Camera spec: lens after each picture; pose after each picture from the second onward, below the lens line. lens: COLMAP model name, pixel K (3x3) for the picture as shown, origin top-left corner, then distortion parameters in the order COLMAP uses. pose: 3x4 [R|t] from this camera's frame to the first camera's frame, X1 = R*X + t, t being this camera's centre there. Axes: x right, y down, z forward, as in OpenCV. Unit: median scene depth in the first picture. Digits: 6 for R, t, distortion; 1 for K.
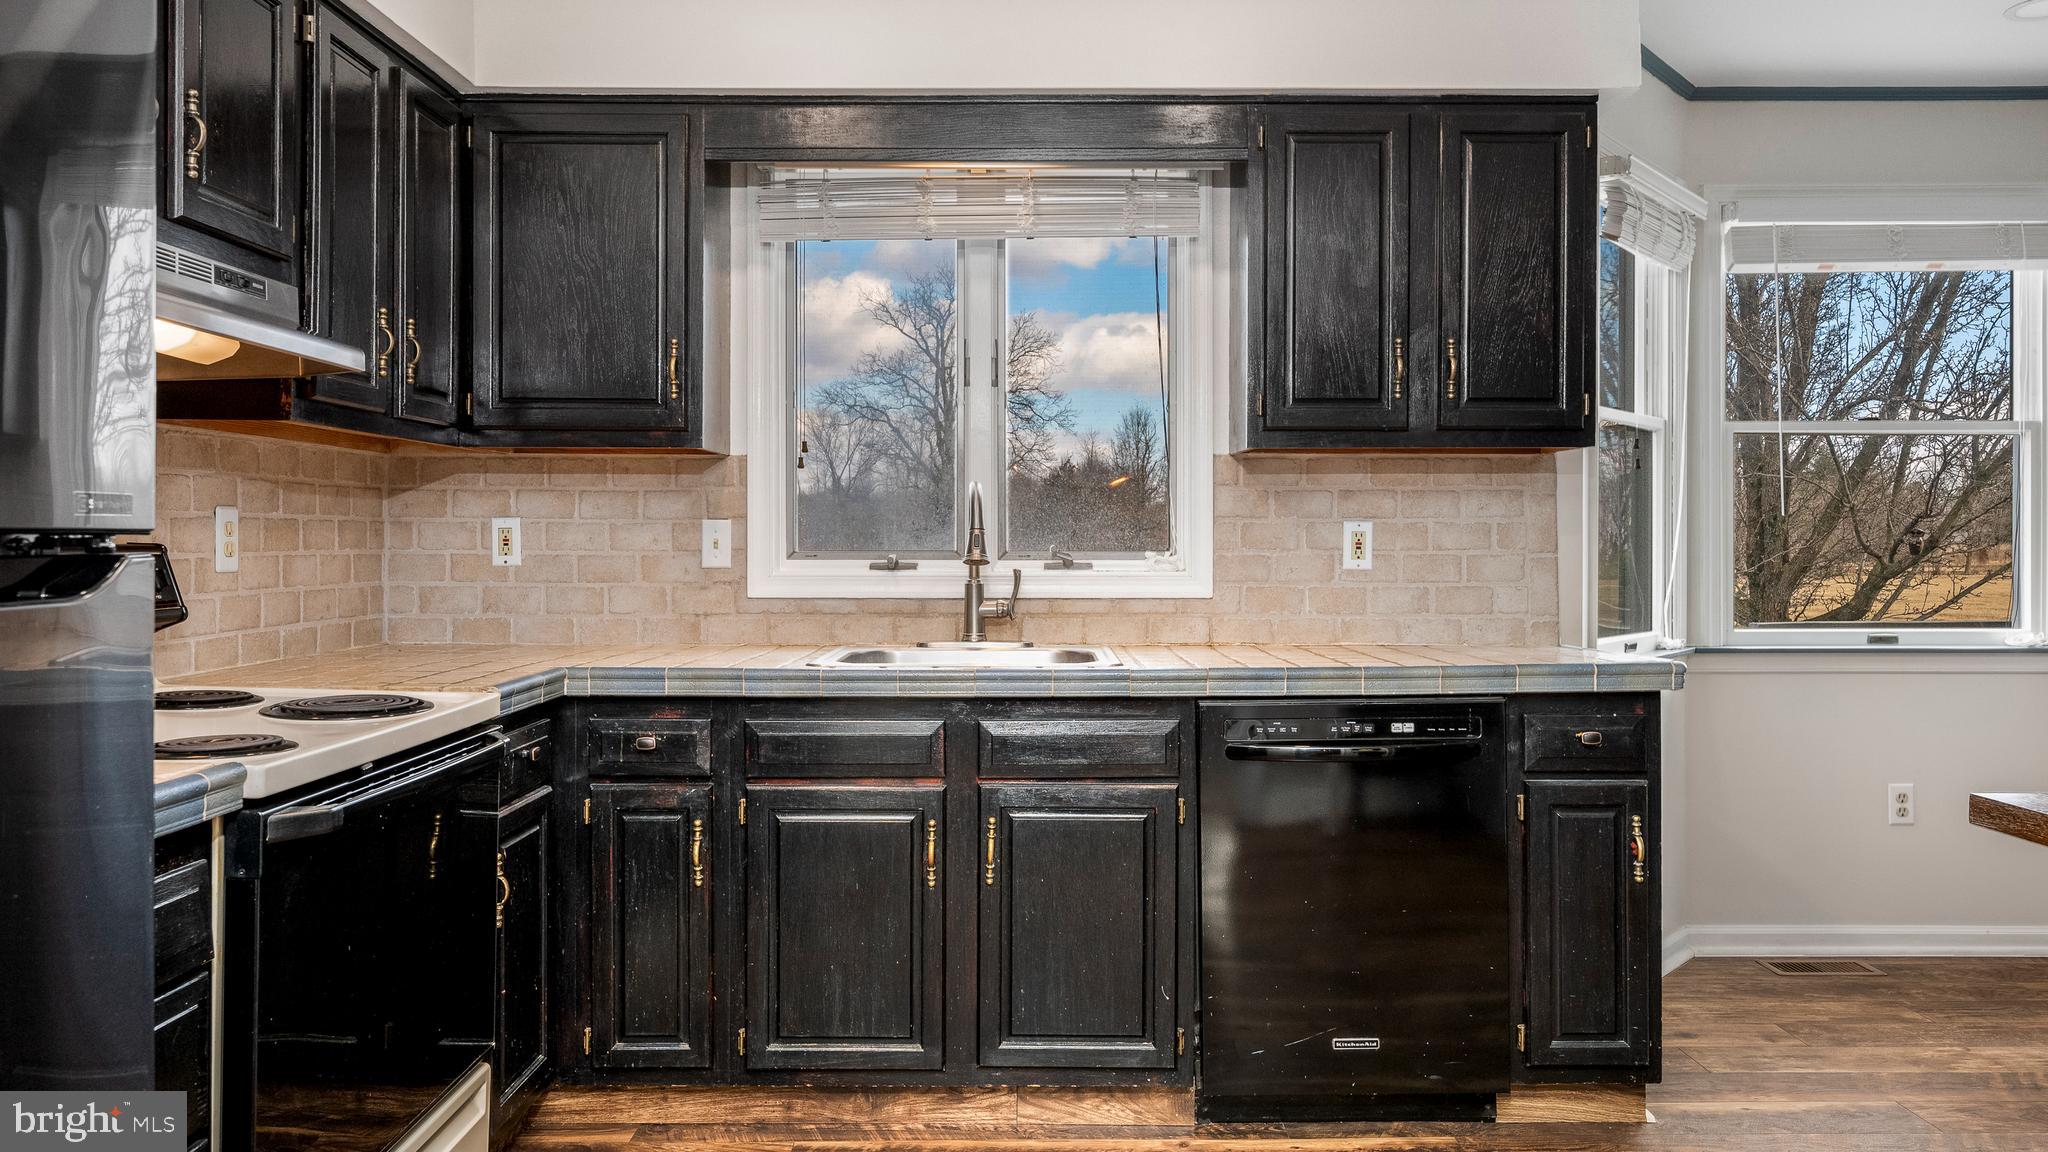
lens RADIAL K [[1416.7, 0, 1024.0], [0, 1416.7, 576.0], [0, 0, 1]] dist [0.002657, 0.000707]
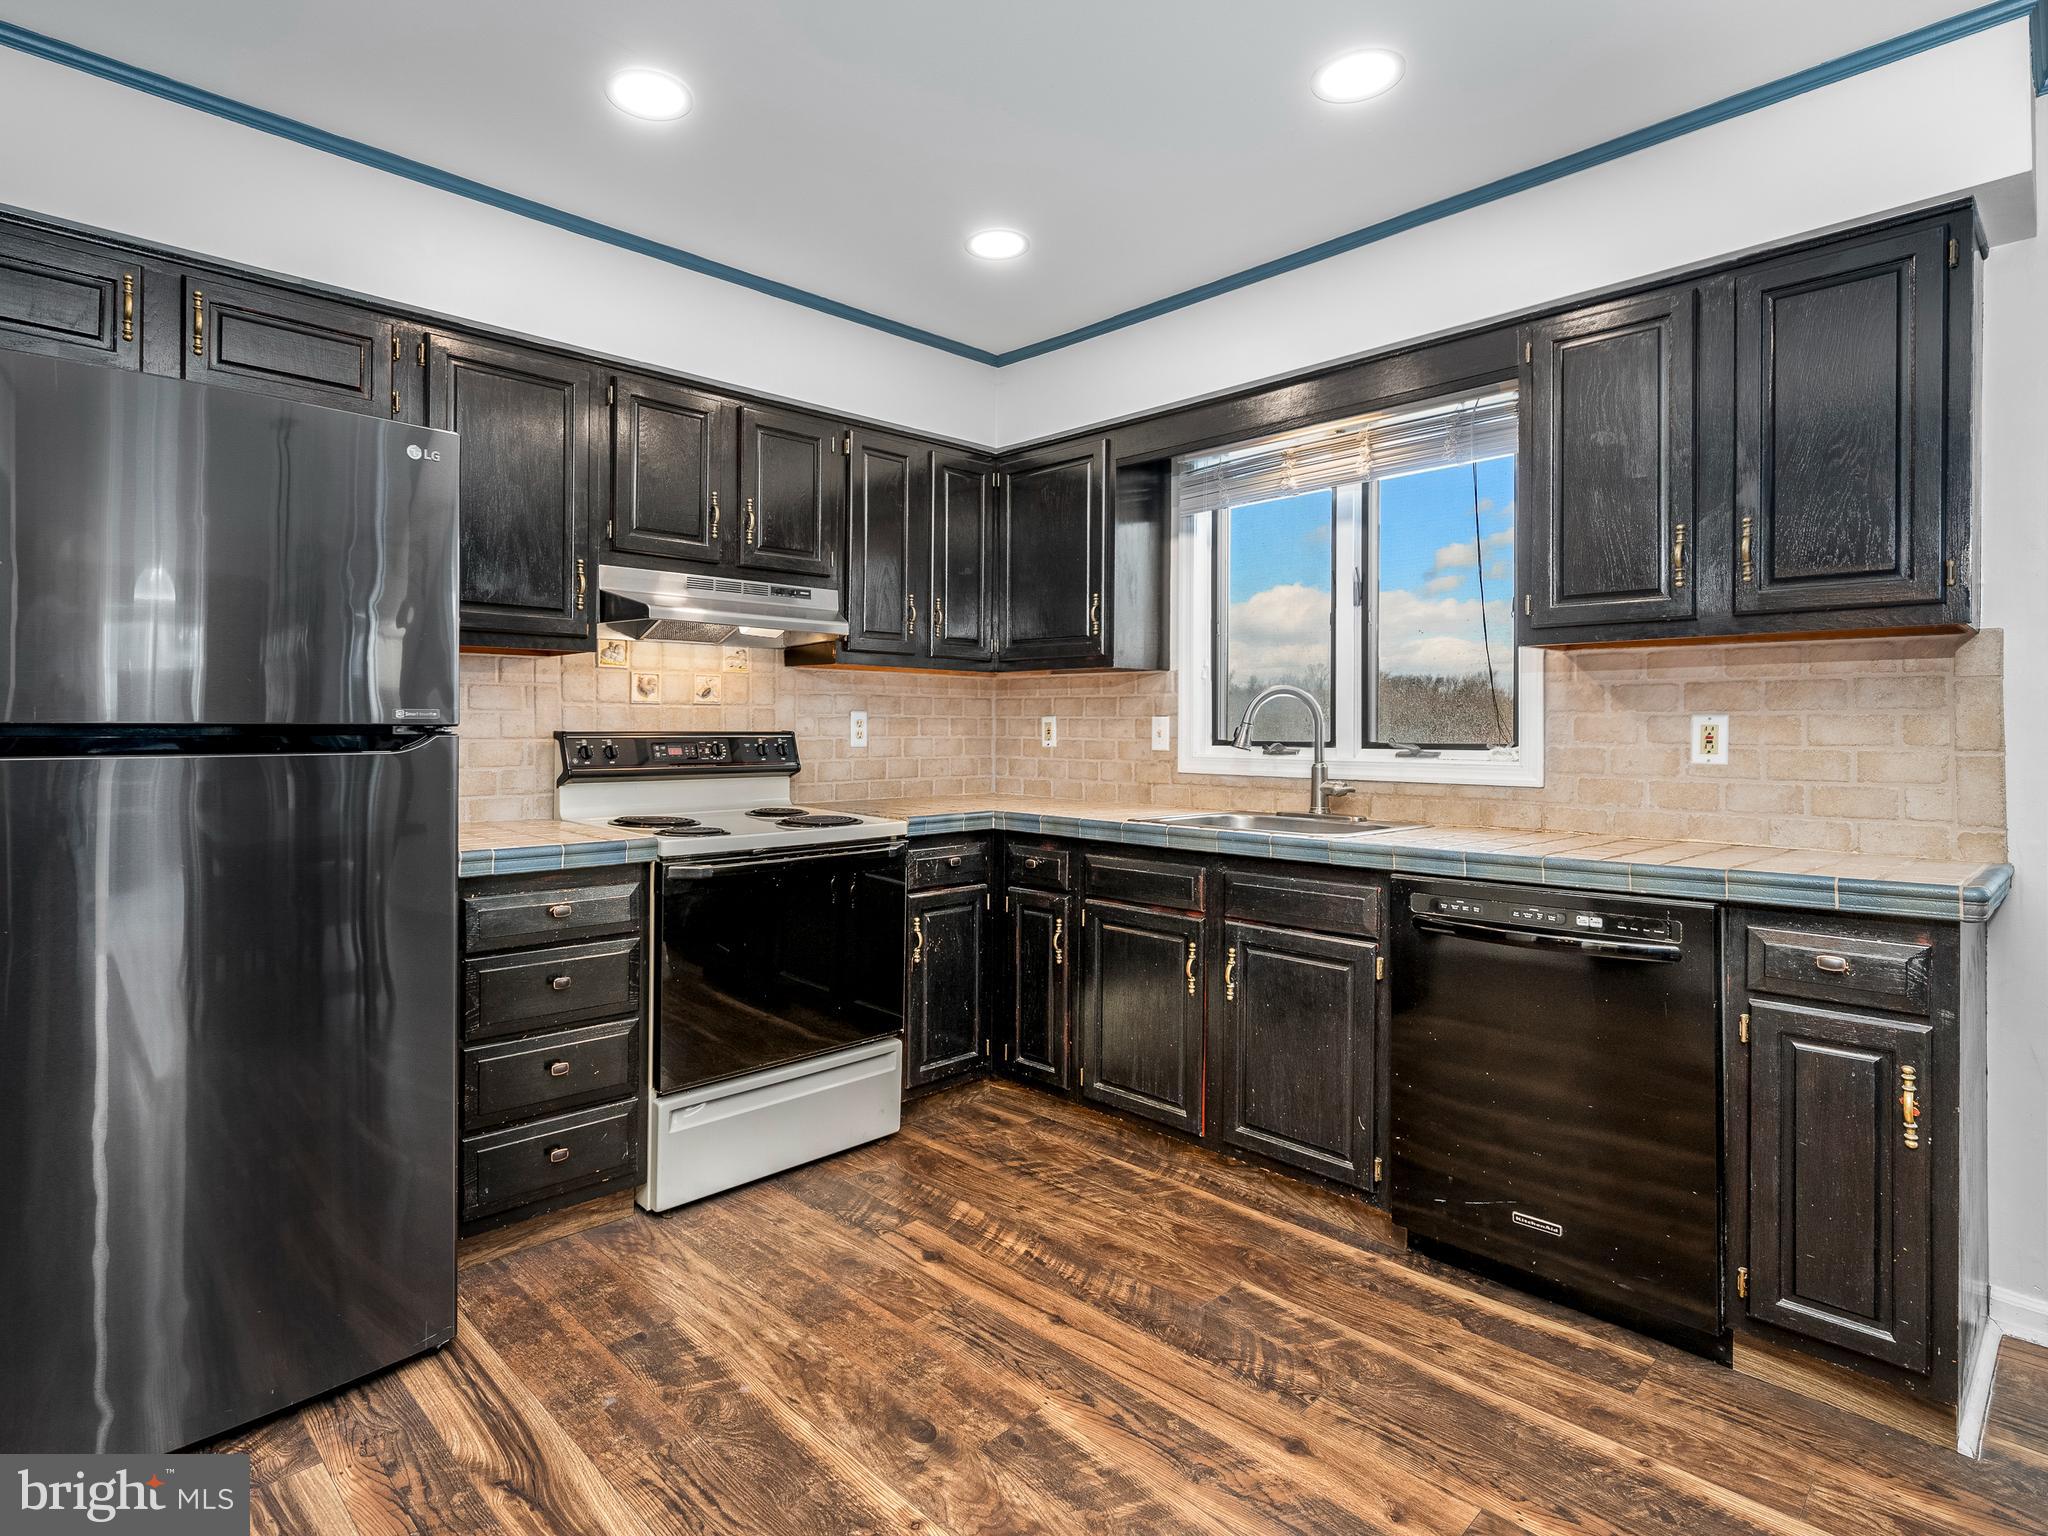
lens RADIAL K [[1071.4, 0, 1018.1], [0, 1071.4, 752.9], [0, 0, 1]] dist [0.017382, -0.000152]
pose [[0.694022, 0.019465, -0.719691, 0.457888], [-0.024005, 0.999704, 0.003890, -0.004348], [0.719554, 0.014576, 0.694284, 0.157047]]
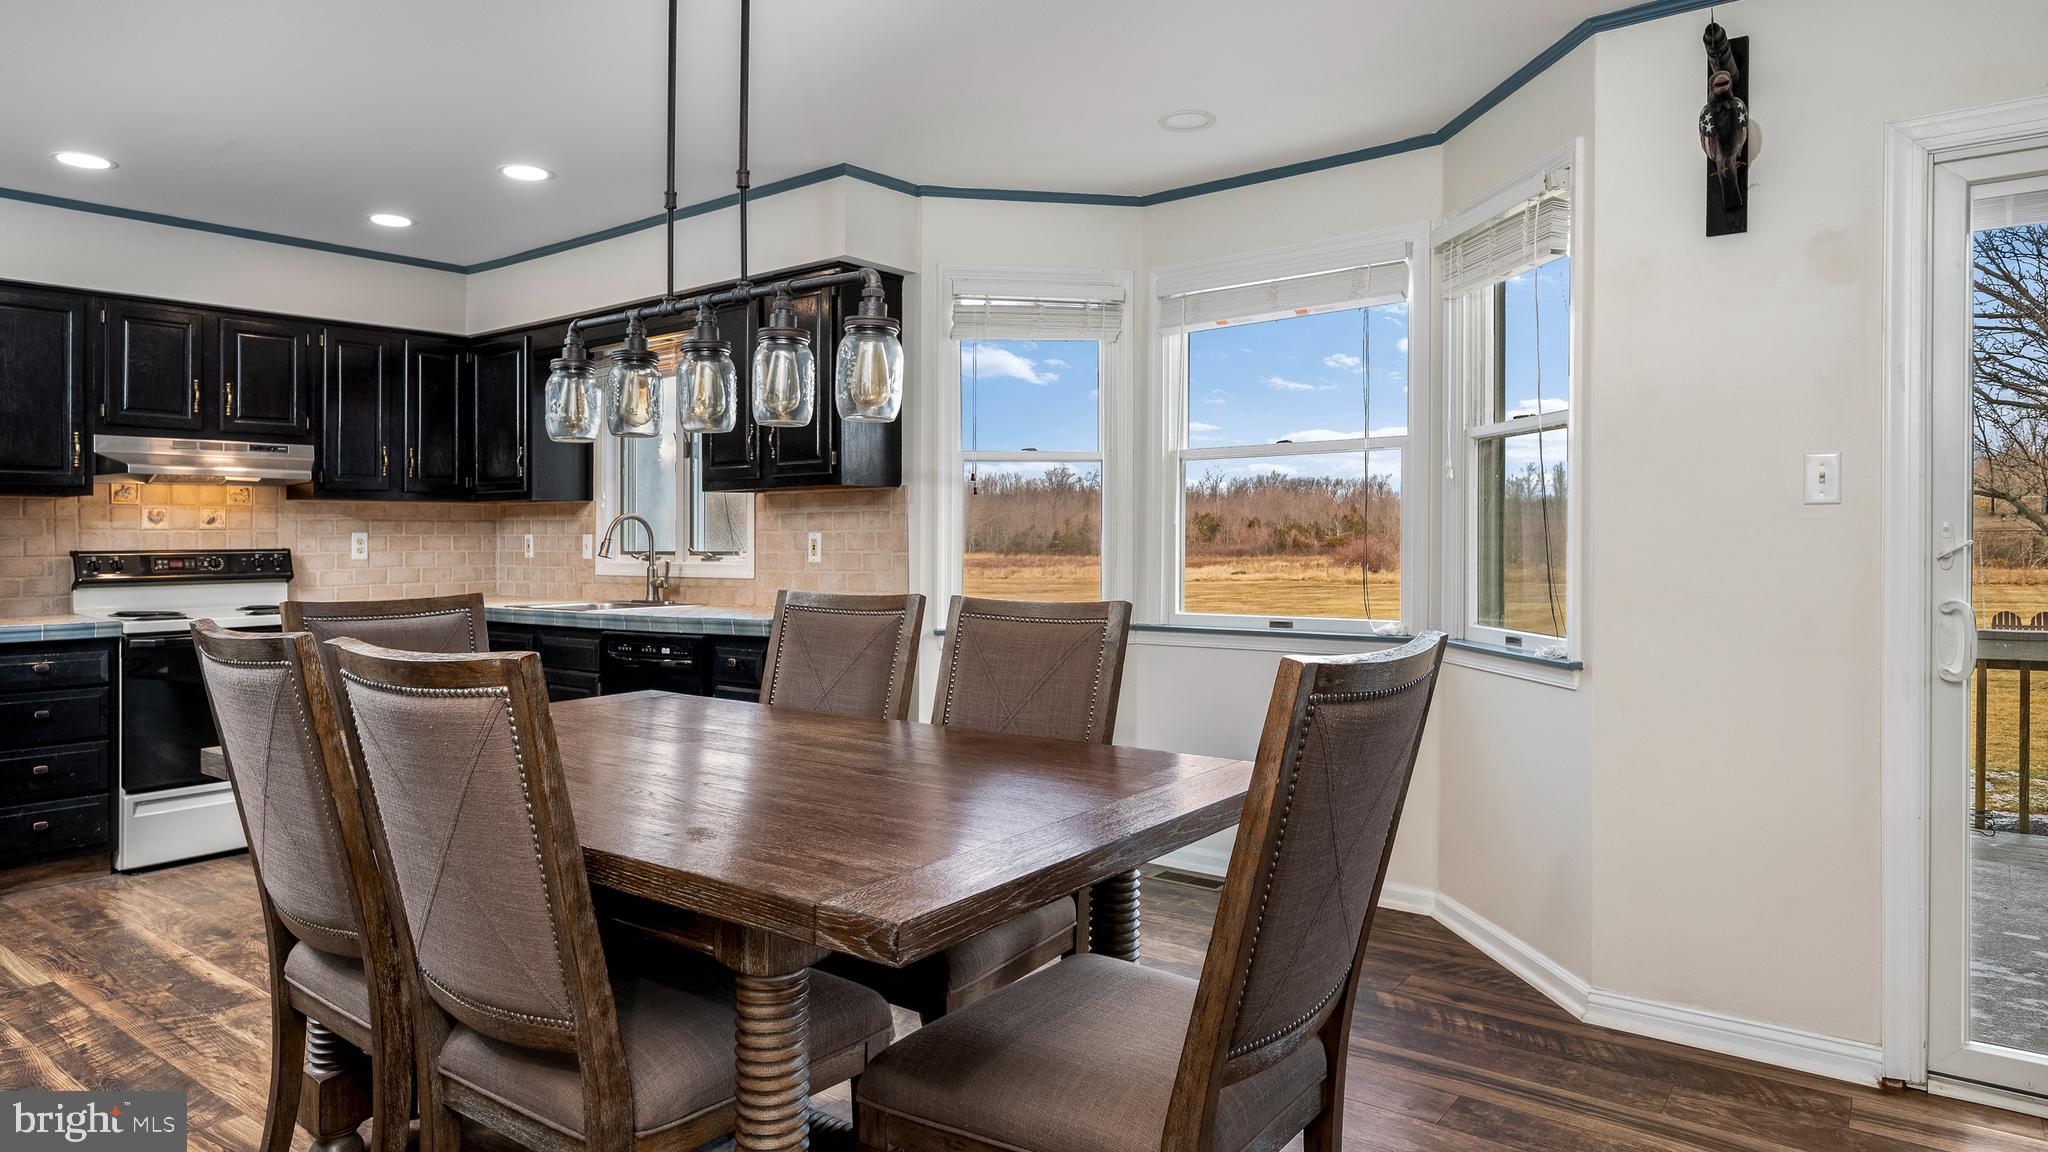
lens RADIAL K [[1190.2, 0, 1077.6], [0, 1190.2, 557.6], [0, 0, 1]] dist [0.000191, -0.000235]
pose [[0.798747, 0.004731, -0.601649, 1.301319], [-0.009673, 0.999941, -0.004979, -0.006259], [0.601590, 0.009797, 0.798745, 0.101612]]
